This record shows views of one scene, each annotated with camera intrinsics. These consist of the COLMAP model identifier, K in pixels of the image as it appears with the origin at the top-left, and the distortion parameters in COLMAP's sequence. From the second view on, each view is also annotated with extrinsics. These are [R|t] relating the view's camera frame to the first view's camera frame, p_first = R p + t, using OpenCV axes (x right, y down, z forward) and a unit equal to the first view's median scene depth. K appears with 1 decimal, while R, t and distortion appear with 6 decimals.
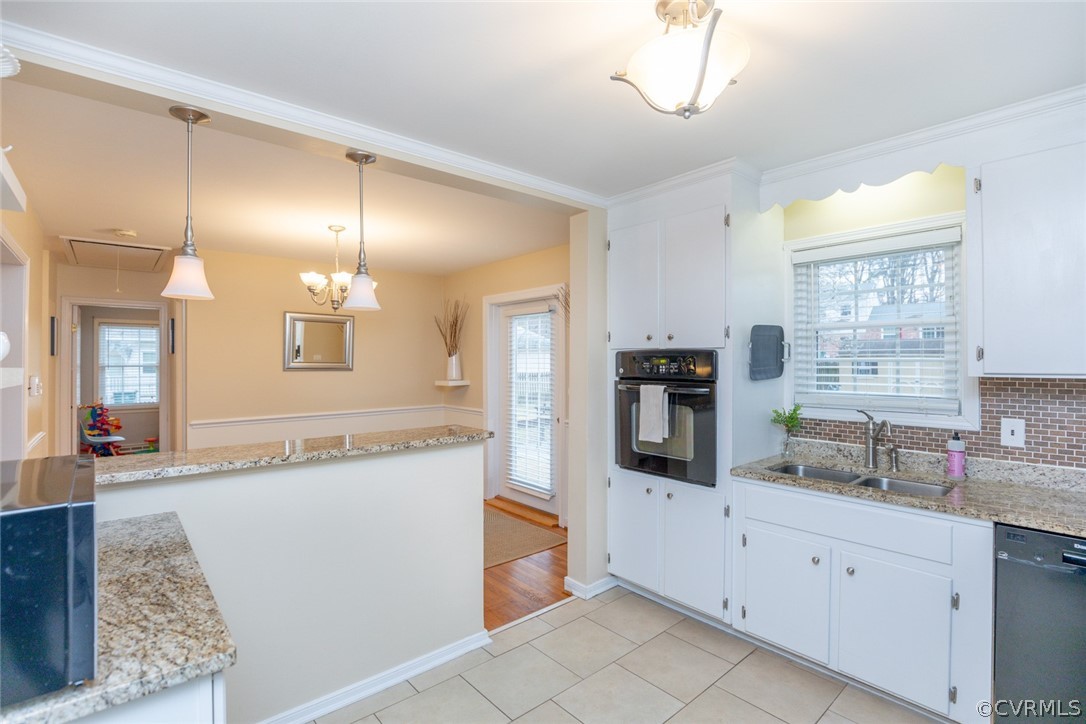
lens RADIAL K [[504.7, 0, 551.9], [0, 504.7, 353.8], [0, 0, 1]] dist [-0.038424, 0.006505]
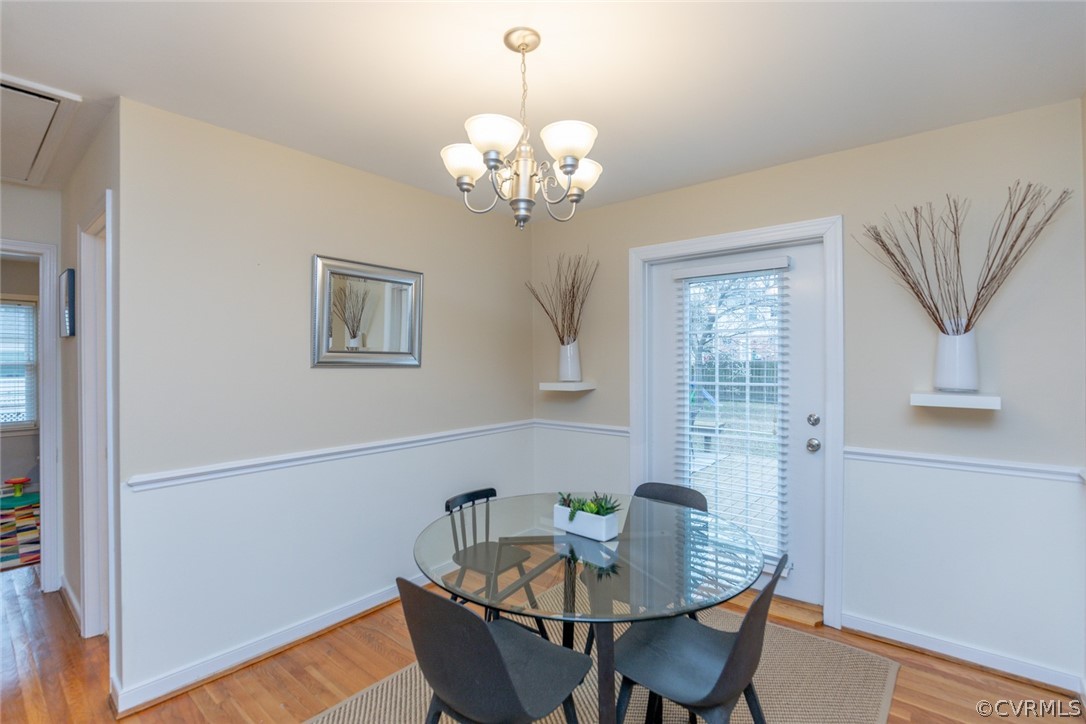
lens RADIAL K [[504.7, 0, 543.8], [0, 504.7, 358.5], [0, 0, 1]] dist [-0.038424, 0.006505]
pose [[0.988501, -0.001301, 0.151211, -0.659660], [0.000490, 0.999985, 0.005402, 0.039327], [-0.151215, -0.005265, 0.988487, 0.775272]]
